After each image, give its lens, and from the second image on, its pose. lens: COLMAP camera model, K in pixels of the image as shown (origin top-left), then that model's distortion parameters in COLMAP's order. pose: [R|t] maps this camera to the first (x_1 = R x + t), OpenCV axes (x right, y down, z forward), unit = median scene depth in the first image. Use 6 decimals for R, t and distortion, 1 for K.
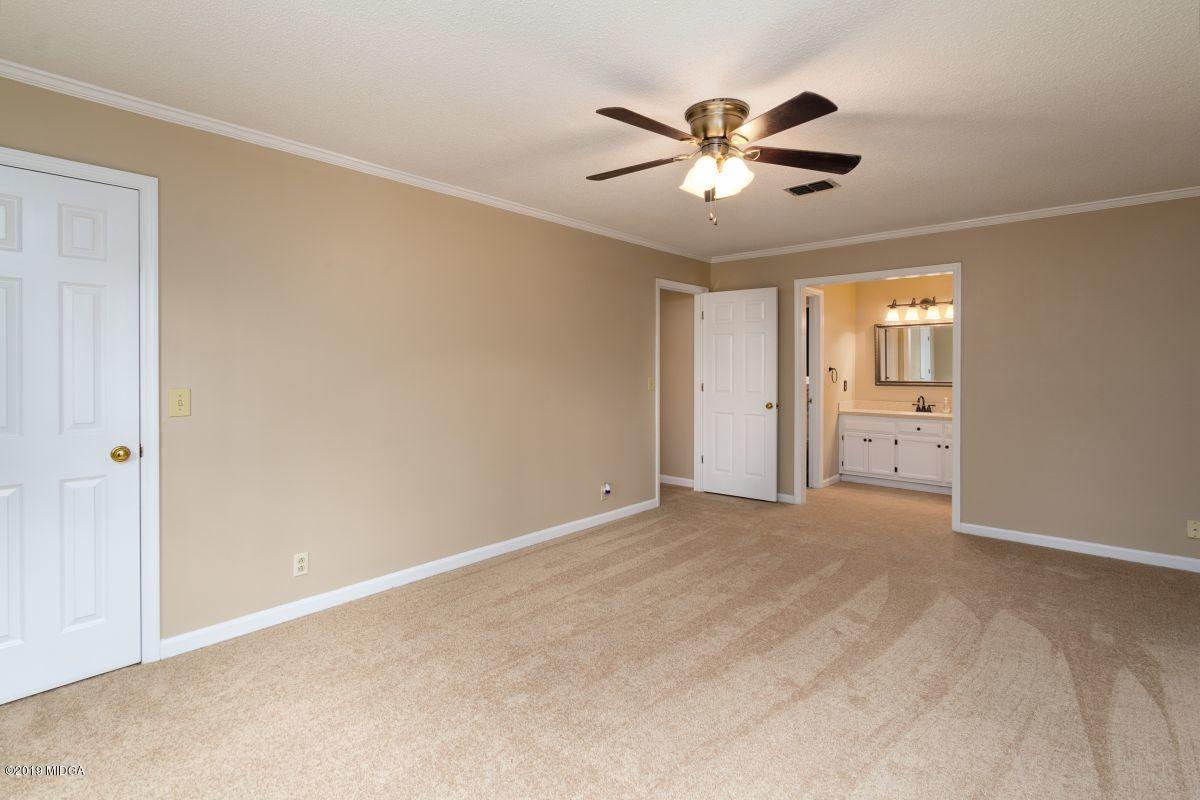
lens RADIAL K [[582.5, 0, 591.6], [0, 582.5, 389.4], [0, 0, 1]] dist [0.004565, 0.000136]
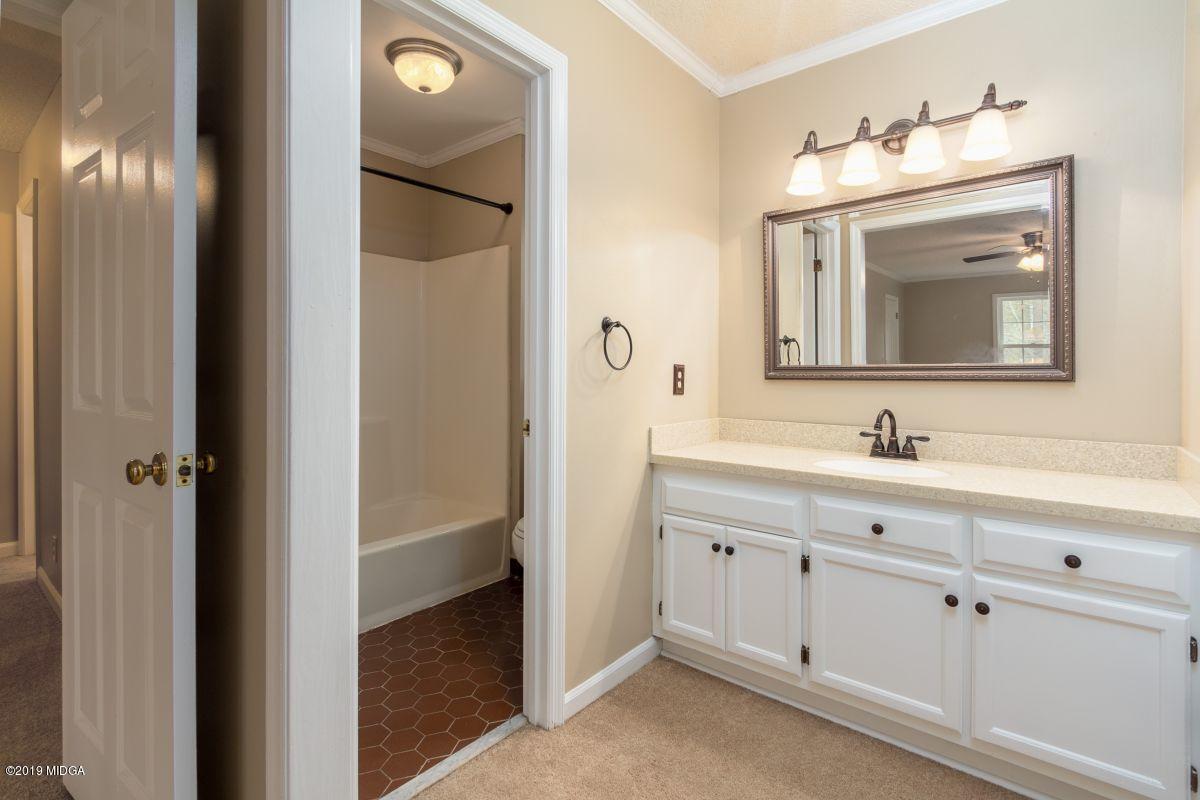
lens RADIAL K [[582.5, 0, 603.2], [0, 582.5, 404.7], [0, 0, 1]] dist [0.004565, 0.000136]
pose [[0.997947, -0.005706, 0.063792, 0.387148], [0.004737, 0.999871, 0.015321, 0.002877], [-0.063871, -0.014987, 0.997846, 0.686150]]
